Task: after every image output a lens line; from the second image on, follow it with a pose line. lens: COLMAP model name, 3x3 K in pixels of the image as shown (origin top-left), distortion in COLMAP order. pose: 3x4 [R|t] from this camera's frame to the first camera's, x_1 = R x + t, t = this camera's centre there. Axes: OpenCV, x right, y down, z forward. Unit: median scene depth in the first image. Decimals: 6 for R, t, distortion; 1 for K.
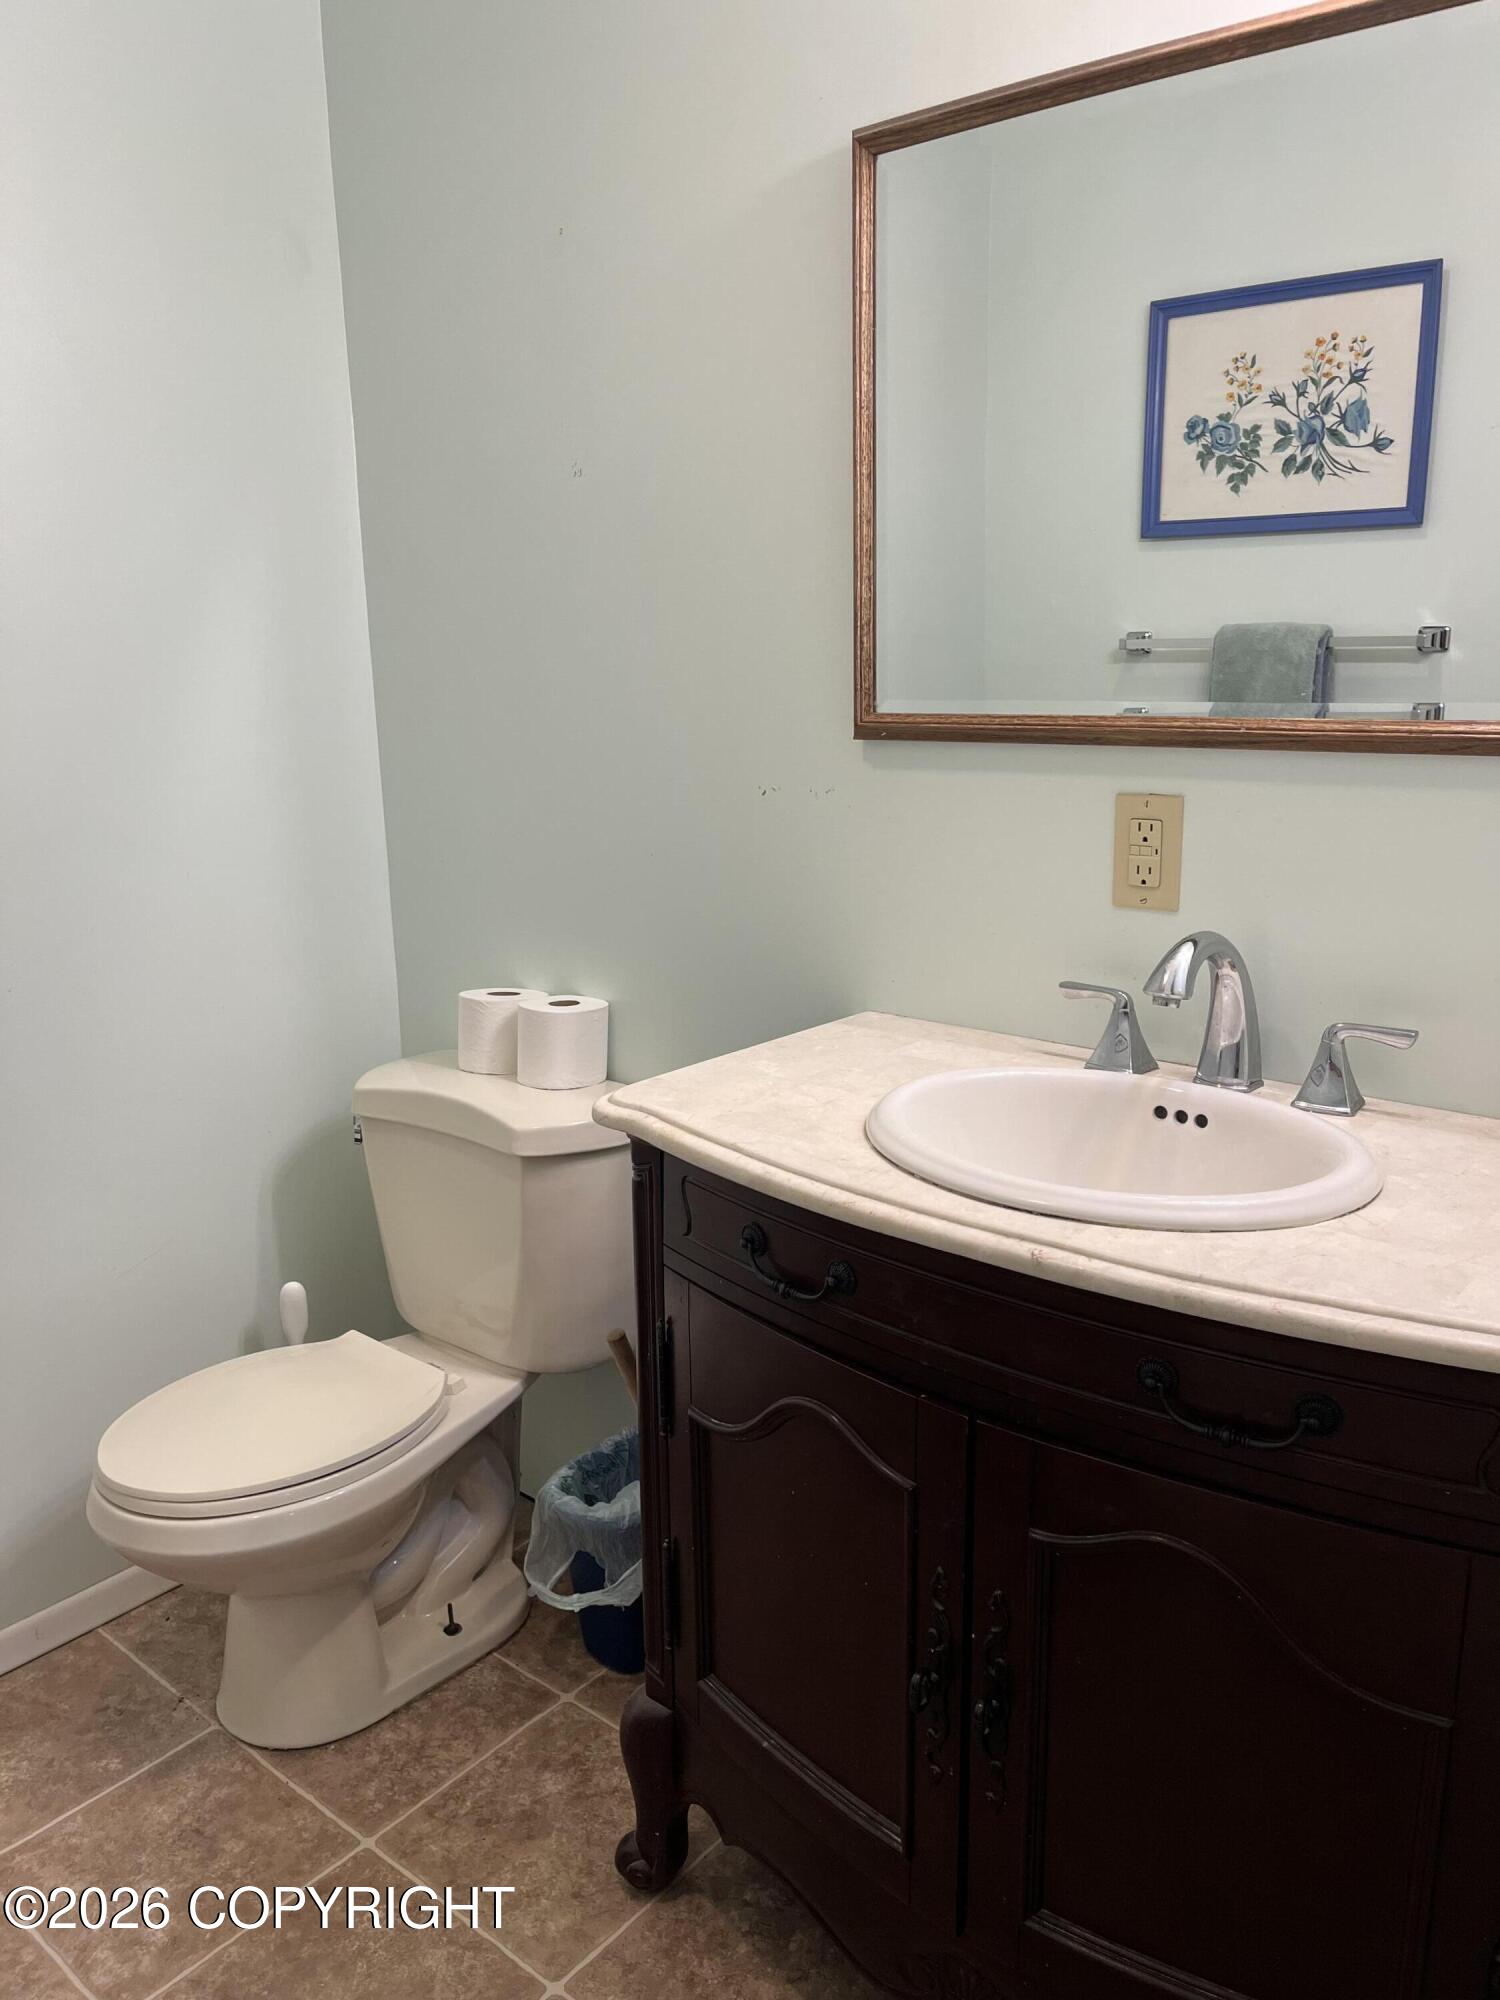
lens RADIAL K [[1512.5, 0, 743.5], [0, 1512.5, 1013.7], [0, 0, 1]] dist [0.001228, -0.019473]
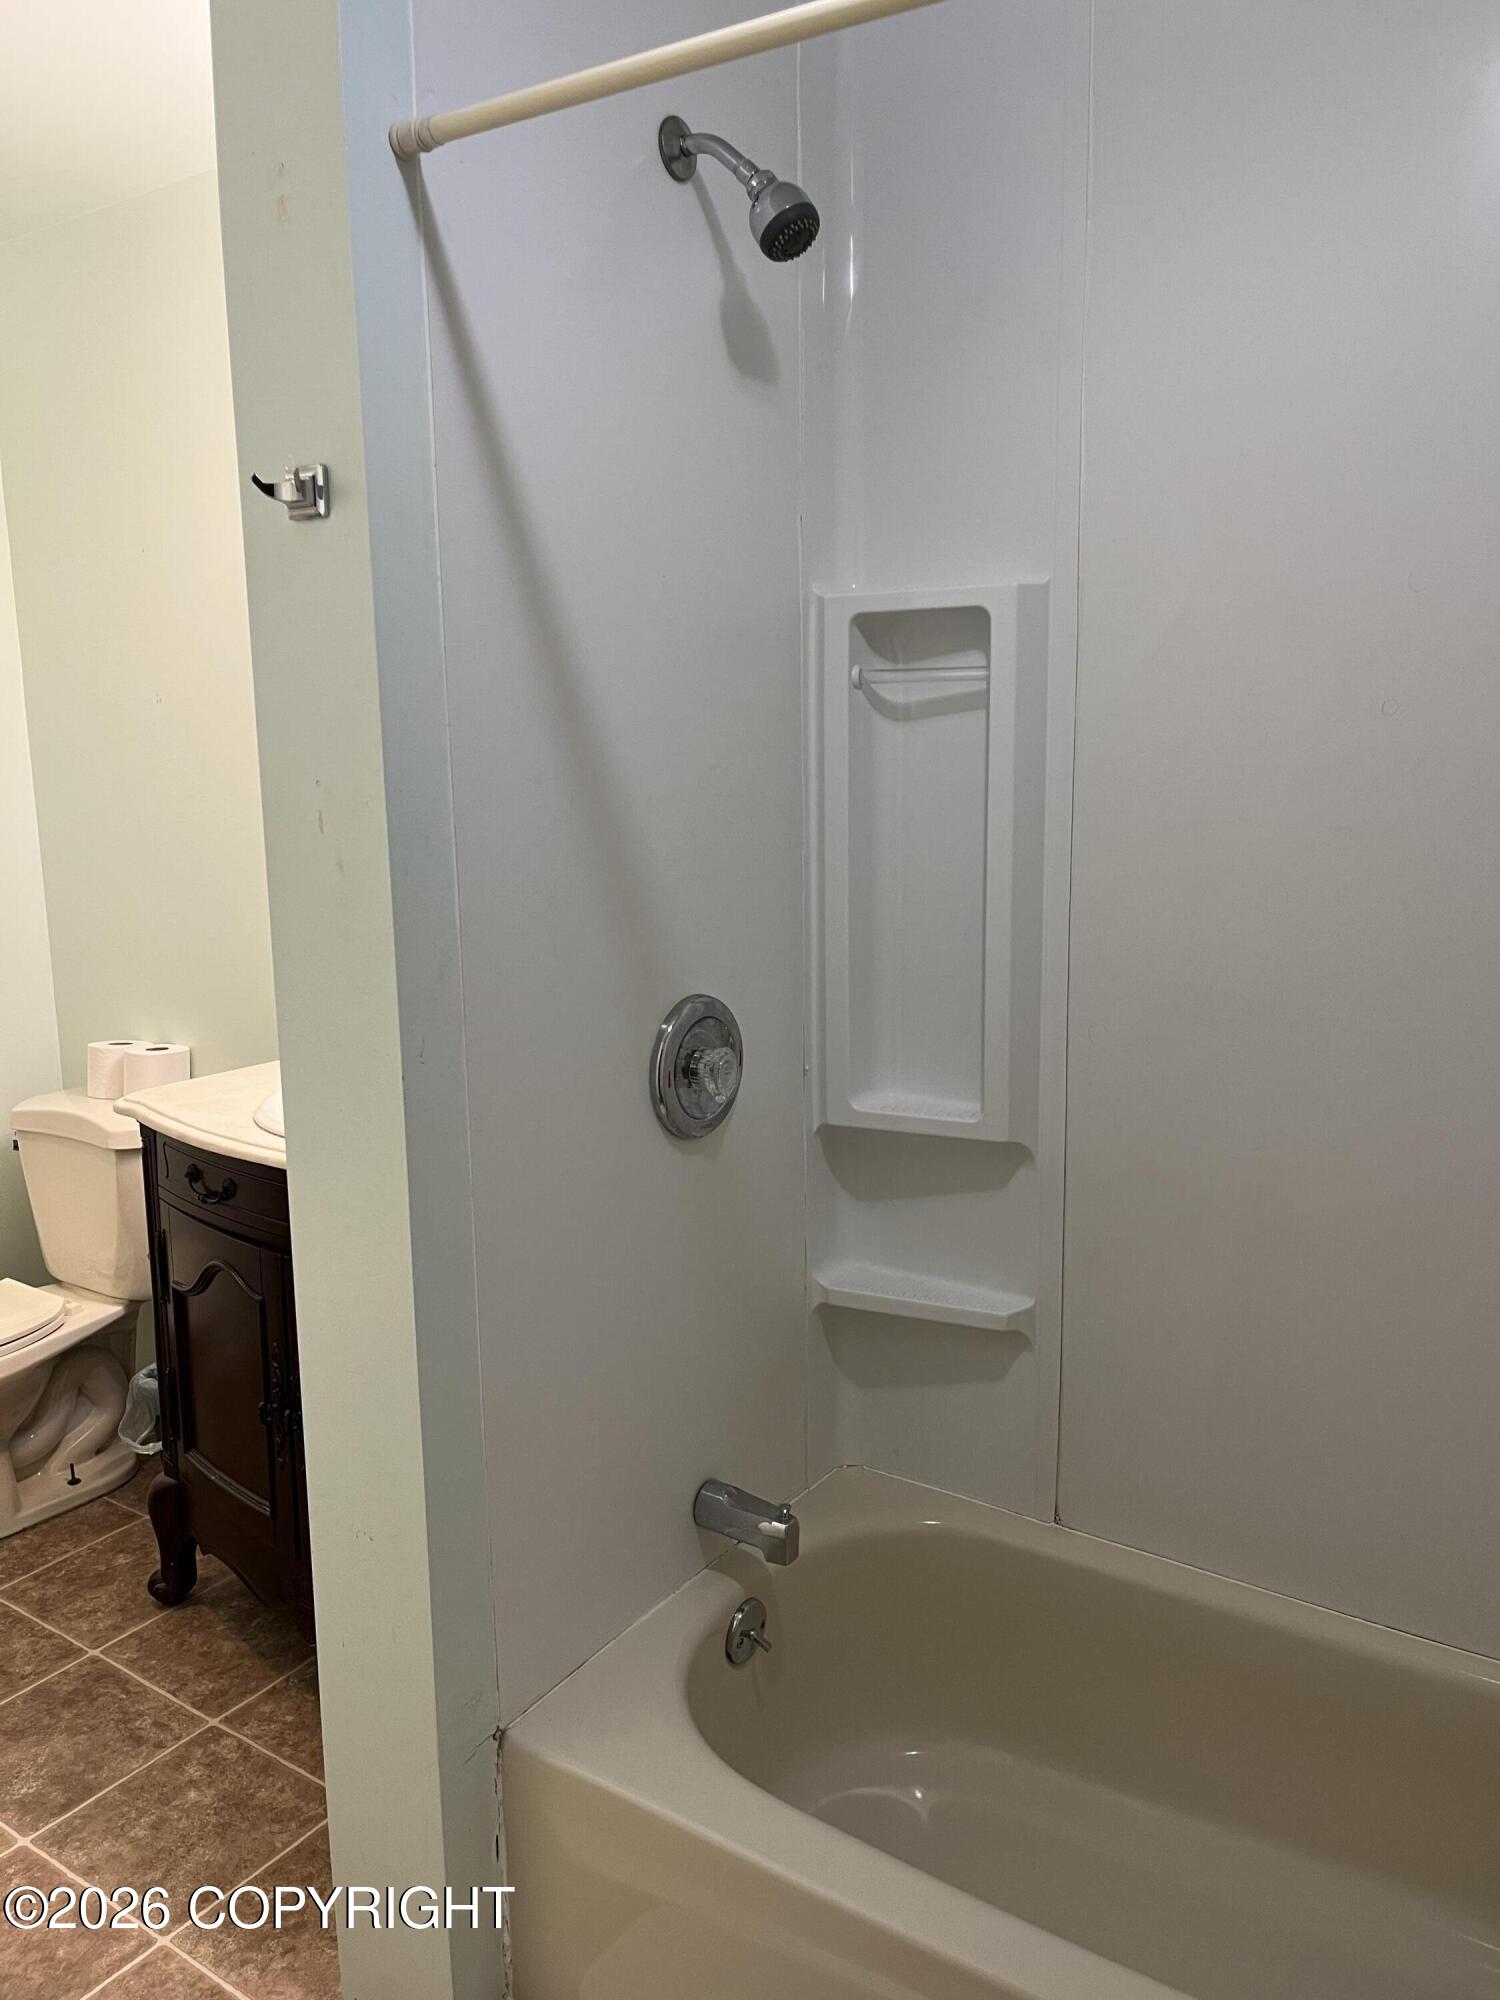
lens RADIAL K [[1512.5, 0, 759.7], [0, 1512.5, 983.0], [0, 0, 1]] dist [0.001228, -0.019473]
pose [[0.993582, -0.013415, 0.112312, 0.325155], [0.020573, 0.997813, -0.062824, 0.036341], [-0.111223, 0.064732, 0.991685, -0.578022]]
